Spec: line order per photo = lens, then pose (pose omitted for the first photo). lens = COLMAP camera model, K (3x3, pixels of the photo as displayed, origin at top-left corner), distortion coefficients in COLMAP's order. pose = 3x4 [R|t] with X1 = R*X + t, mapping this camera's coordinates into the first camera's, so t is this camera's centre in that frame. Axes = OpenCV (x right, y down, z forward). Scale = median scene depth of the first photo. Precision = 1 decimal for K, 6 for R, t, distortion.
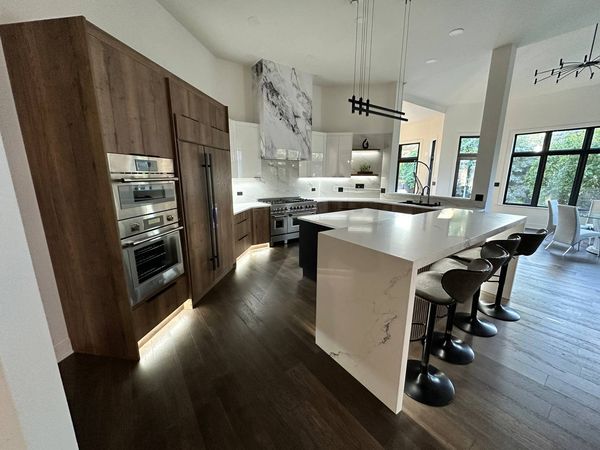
lens RADIAL K [[239.5, 0, 299.1], [0, 239.5, 224.2], [0, 0, 1]] dist [-0.000449, 0.000087]
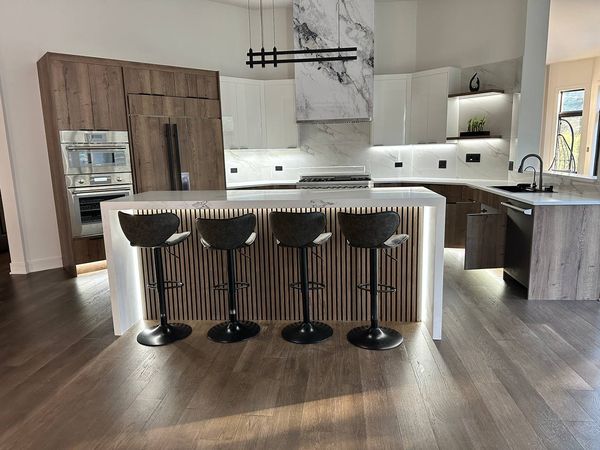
lens RADIAL K [[425.8, 0, 292.1], [0, 425.8, 225.7], [0, 0, 1]] dist [0.032668, -0.004584]
pose [[0.737806, 0.095240, -0.668260, 0.822405], [-0.113949, 0.993362, 0.015767, 0.038168], [0.665325, 0.064515, 0.743761, -0.015971]]
